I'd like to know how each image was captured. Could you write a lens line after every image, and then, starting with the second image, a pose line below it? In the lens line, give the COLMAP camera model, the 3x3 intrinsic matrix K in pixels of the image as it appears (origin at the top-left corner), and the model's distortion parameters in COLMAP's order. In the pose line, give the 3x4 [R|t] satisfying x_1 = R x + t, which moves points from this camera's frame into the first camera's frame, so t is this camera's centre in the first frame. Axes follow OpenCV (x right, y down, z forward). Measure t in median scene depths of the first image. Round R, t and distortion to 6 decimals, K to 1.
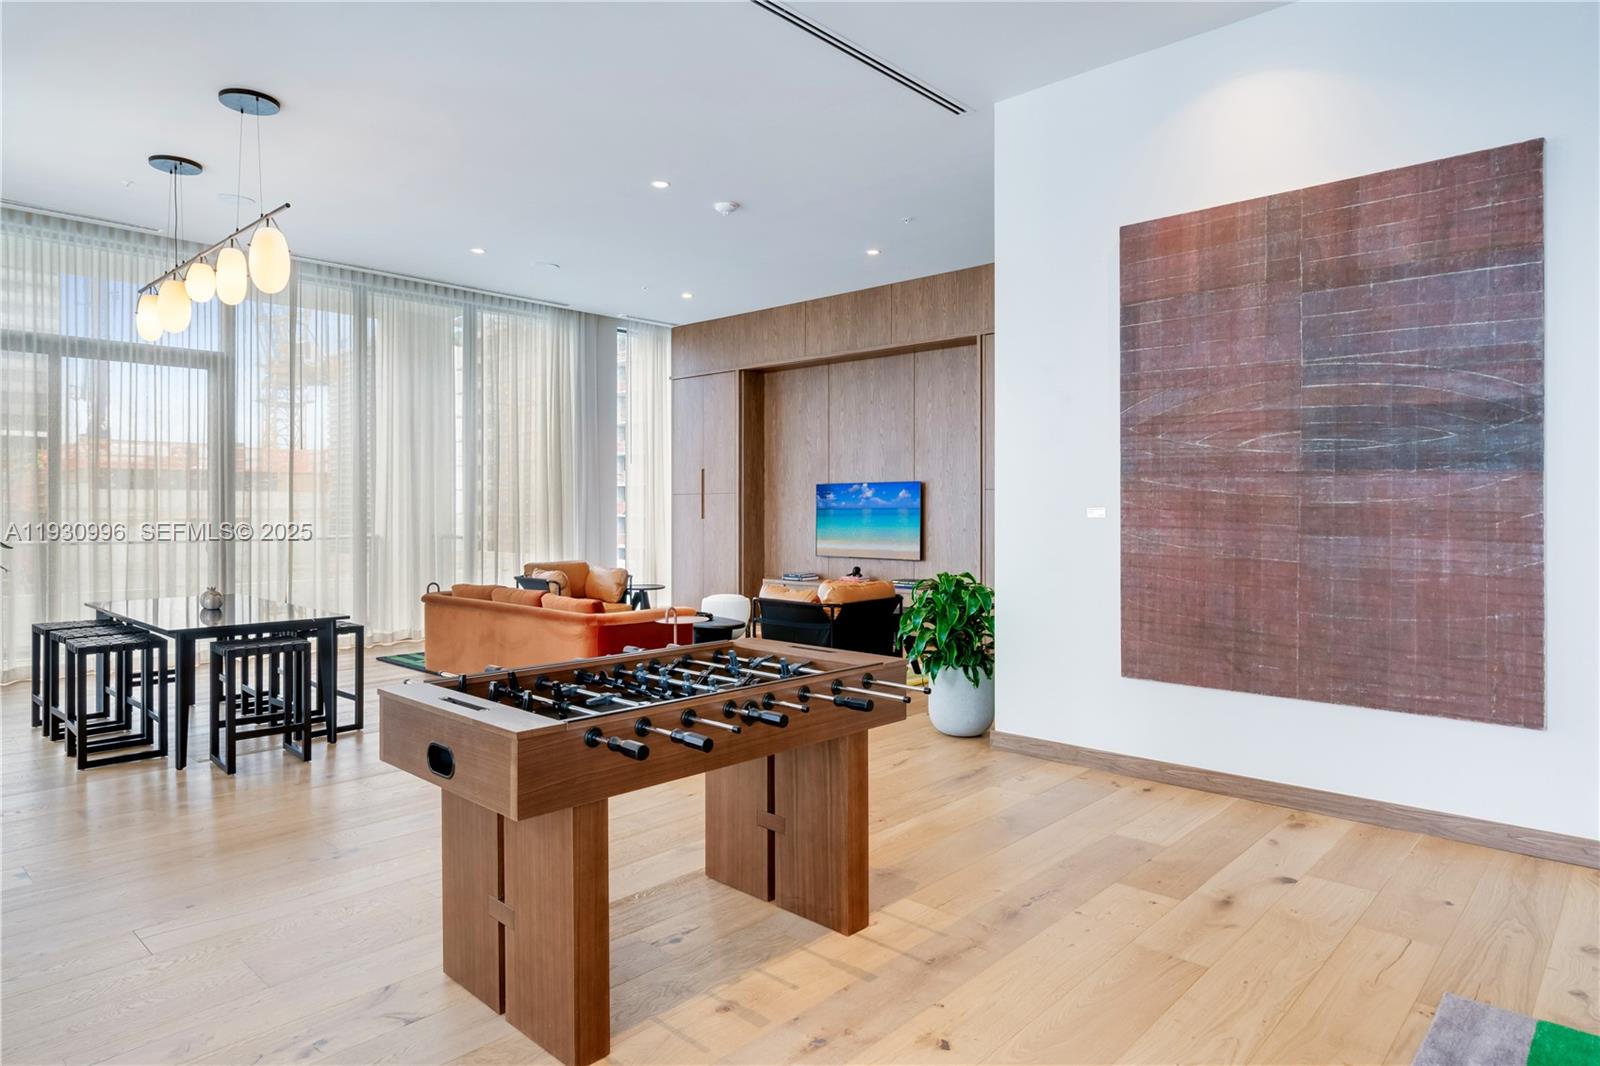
lens RADIAL K [[936.3, 0, 800.9], [0, 936.3, 505.5], [0, 0, 1]] dist [0.000350, -0.000108]
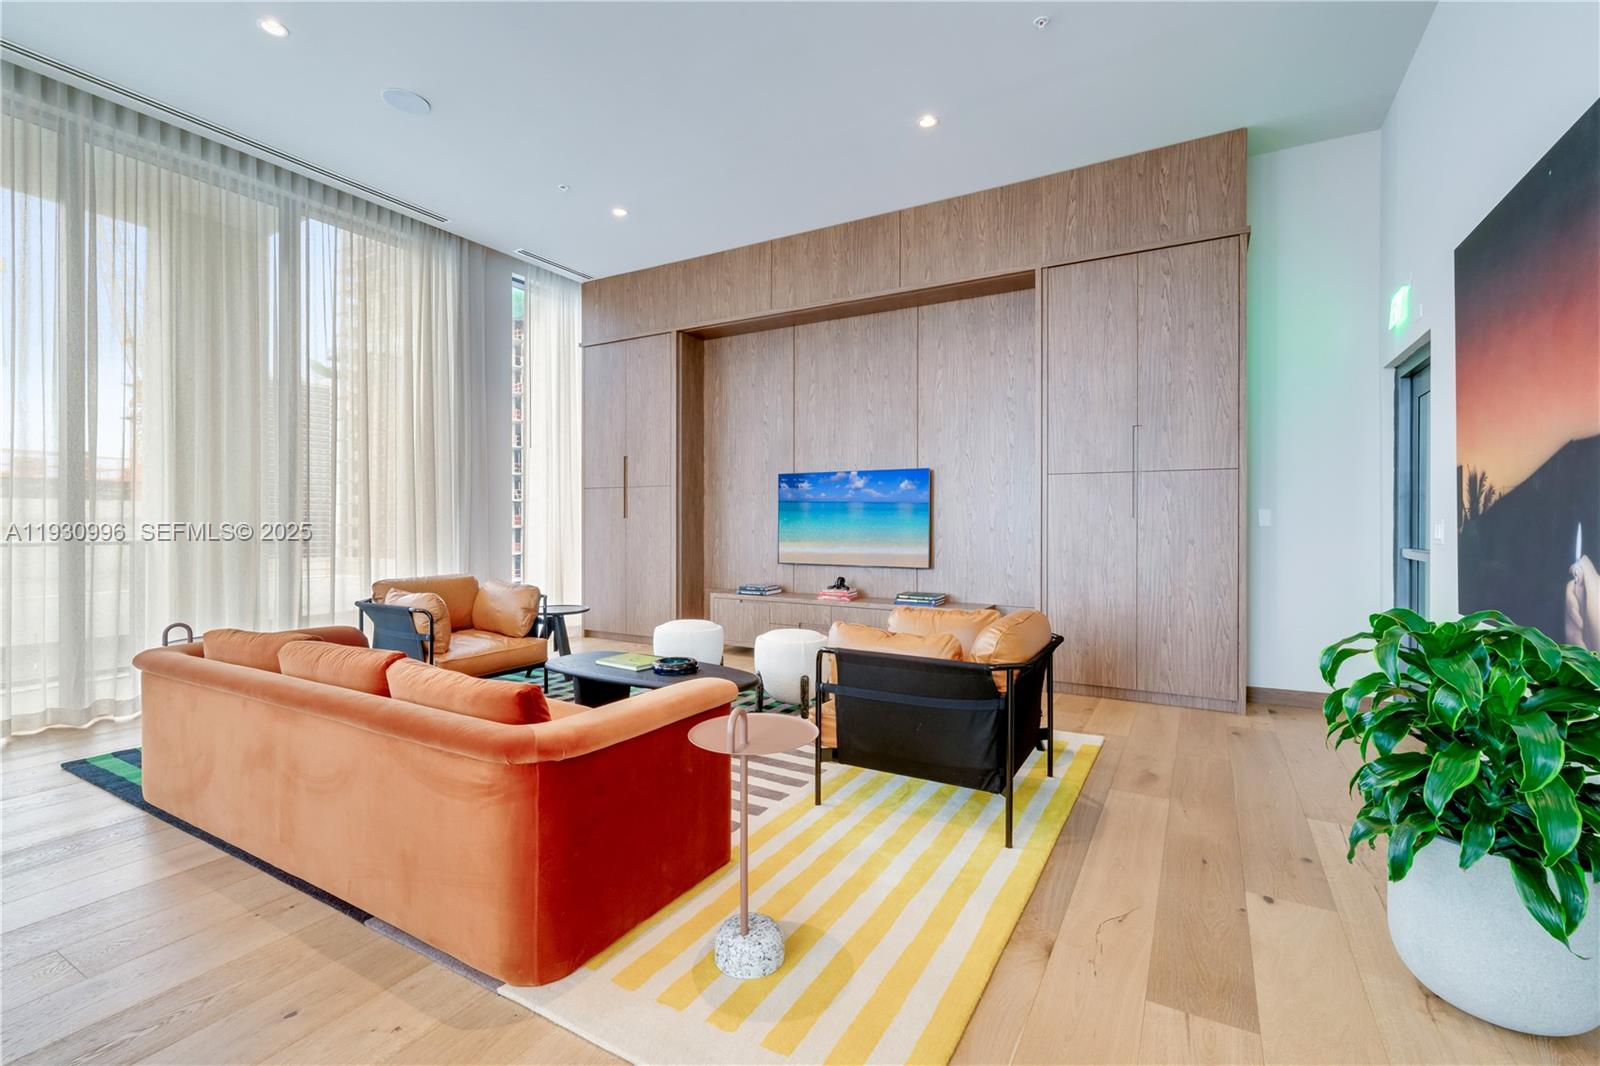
lens RADIAL K [[701.5, 0, 793.2], [0, 701.5, 522.1], [0, 0, 1]] dist [0.001036, 0.000489]
pose [[0.975450, 0.000694, 0.220220, -0.108513], [-0.001580, 0.999991, 0.003846, 0.017015], [-0.220215, -0.004100, 0.975443, 0.424258]]
